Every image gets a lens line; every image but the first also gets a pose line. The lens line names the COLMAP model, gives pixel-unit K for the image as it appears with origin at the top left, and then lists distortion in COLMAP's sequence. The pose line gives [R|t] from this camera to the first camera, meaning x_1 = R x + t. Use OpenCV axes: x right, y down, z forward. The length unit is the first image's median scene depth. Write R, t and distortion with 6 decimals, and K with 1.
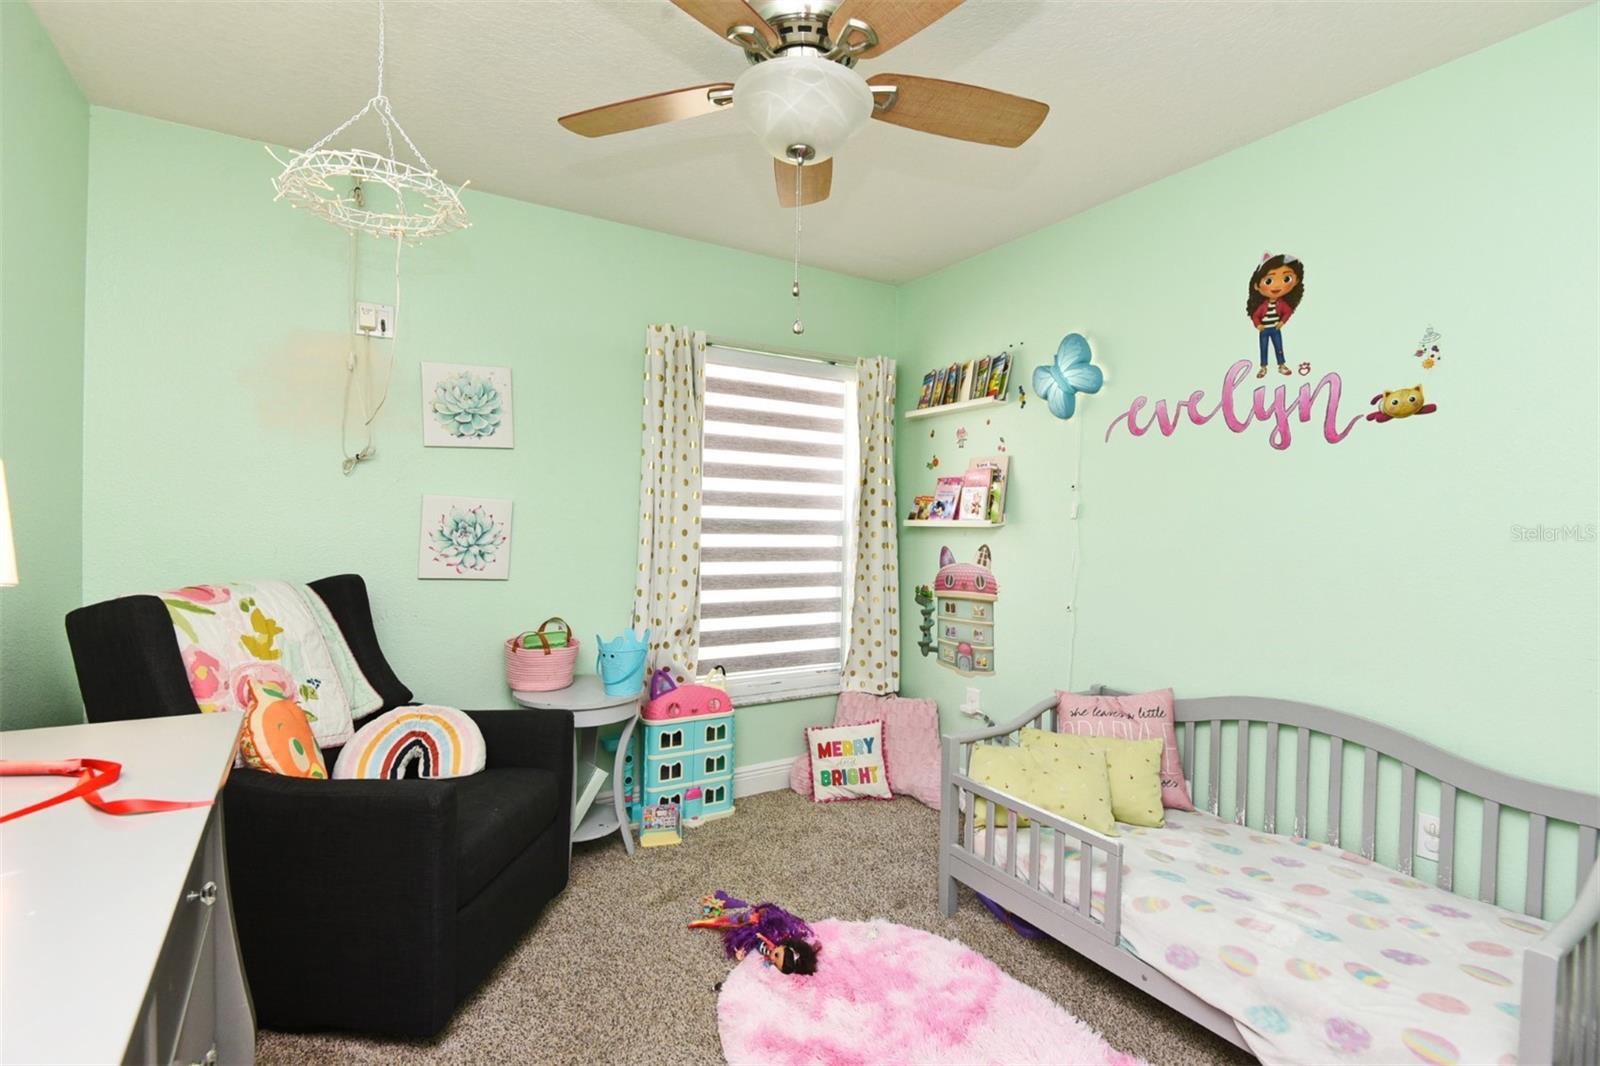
lens RADIAL K [[730.0, 0, 796.5], [0, 730.0, 539.2], [0, 0, 1]] dist [-0.007373, -0.007503]
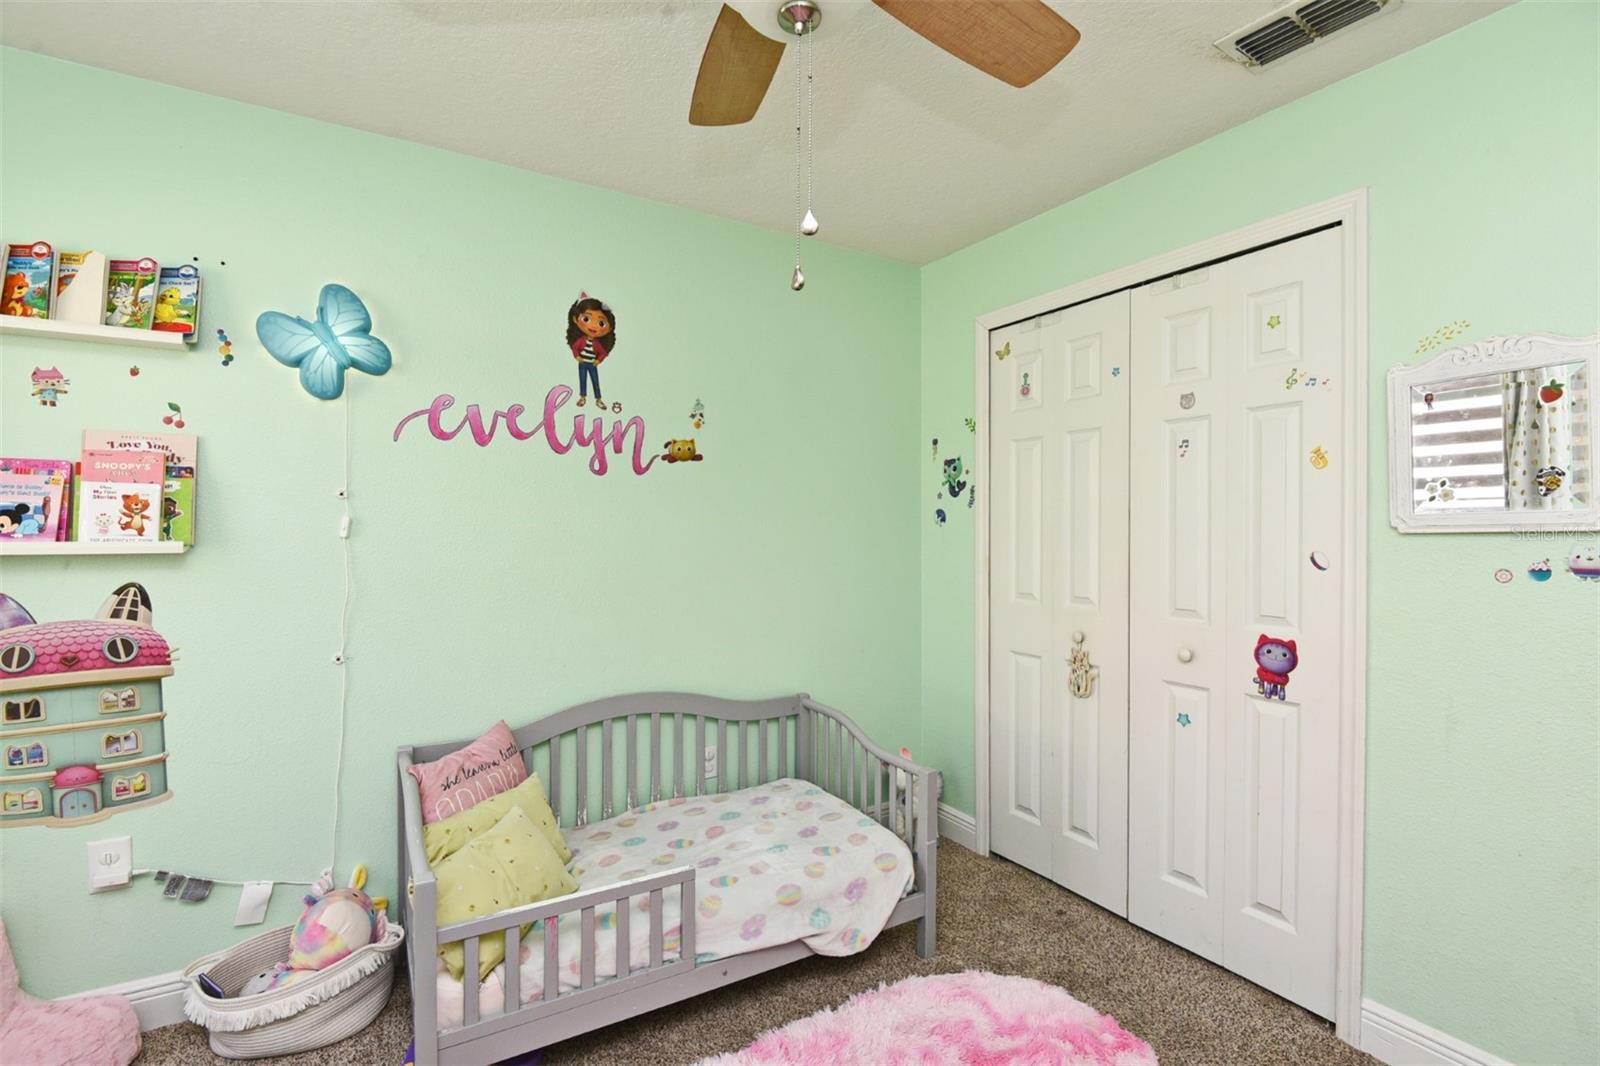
lens RADIAL K [[730.0, 0, 796.5], [0, 730.0, 539.2], [0, 0, 1]] dist [-0.007373, -0.007503]
pose [[0.002176, -0.026770, 0.999639, -0.447897], [0.016384, 0.999508, 0.026730, -0.048926], [-0.999863, 0.016320, 0.002614, 0.681621]]
